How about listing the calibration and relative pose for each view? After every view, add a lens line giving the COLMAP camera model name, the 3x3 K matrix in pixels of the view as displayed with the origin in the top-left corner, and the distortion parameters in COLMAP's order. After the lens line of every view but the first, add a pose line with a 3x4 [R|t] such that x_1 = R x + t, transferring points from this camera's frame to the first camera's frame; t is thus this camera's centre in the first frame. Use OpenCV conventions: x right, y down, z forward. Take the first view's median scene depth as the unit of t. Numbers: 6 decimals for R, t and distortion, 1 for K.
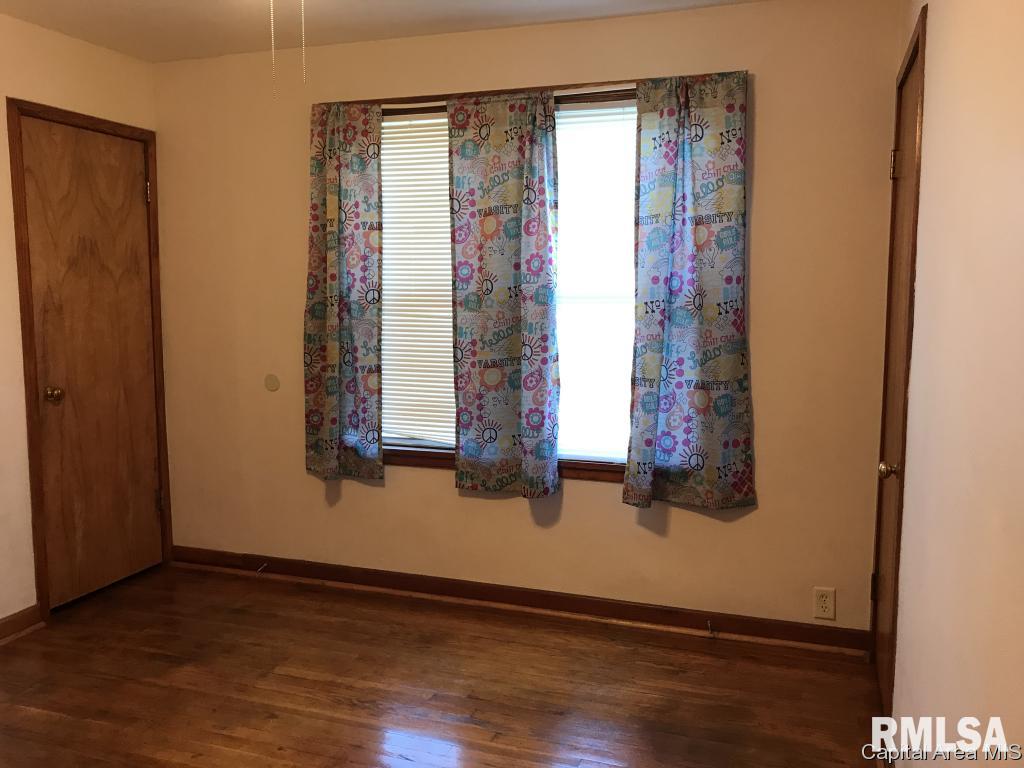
lens RADIAL K [[829.8, 0, 513.0], [0, 829.8, 379.3], [0, 0, 1]] dist [0.080328, -0.182781]
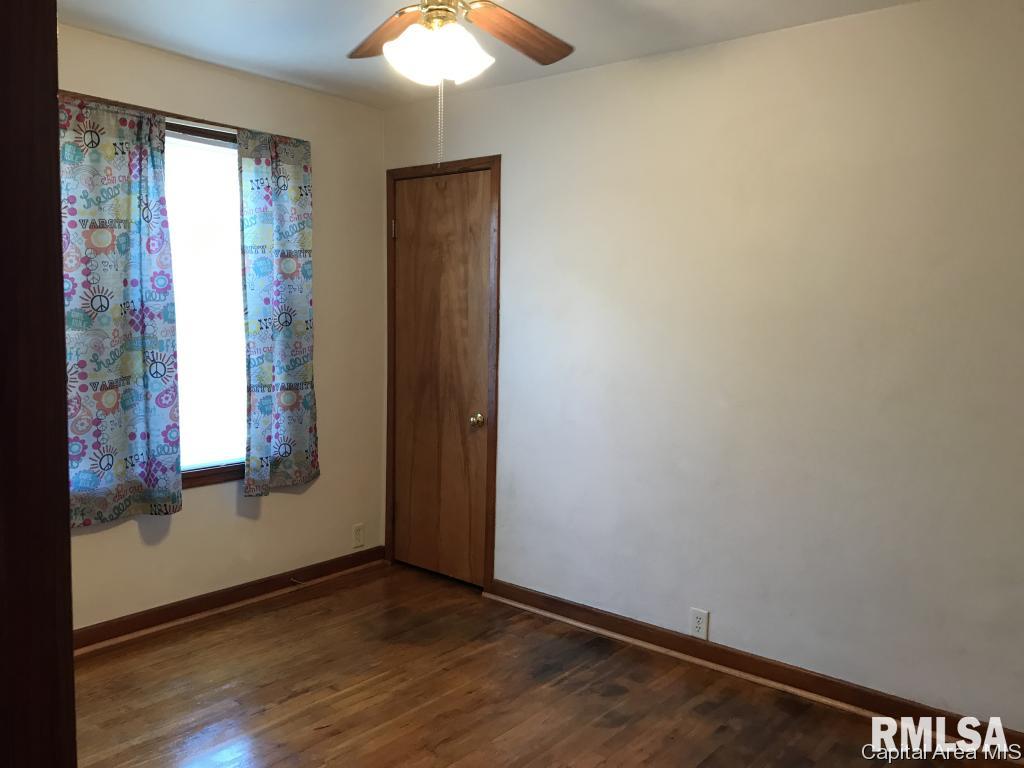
lens RADIAL K [[829.8, 0, 513.0], [0, 829.8, 379.3], [0, 0, 1]] dist [0.080328, -0.182781]
pose [[0.340210, -0.073196, 0.937496, -0.810115], [0.079844, 0.995614, 0.048759, -0.037531], [-0.936954, 0.058265, 0.344563, 0.261957]]
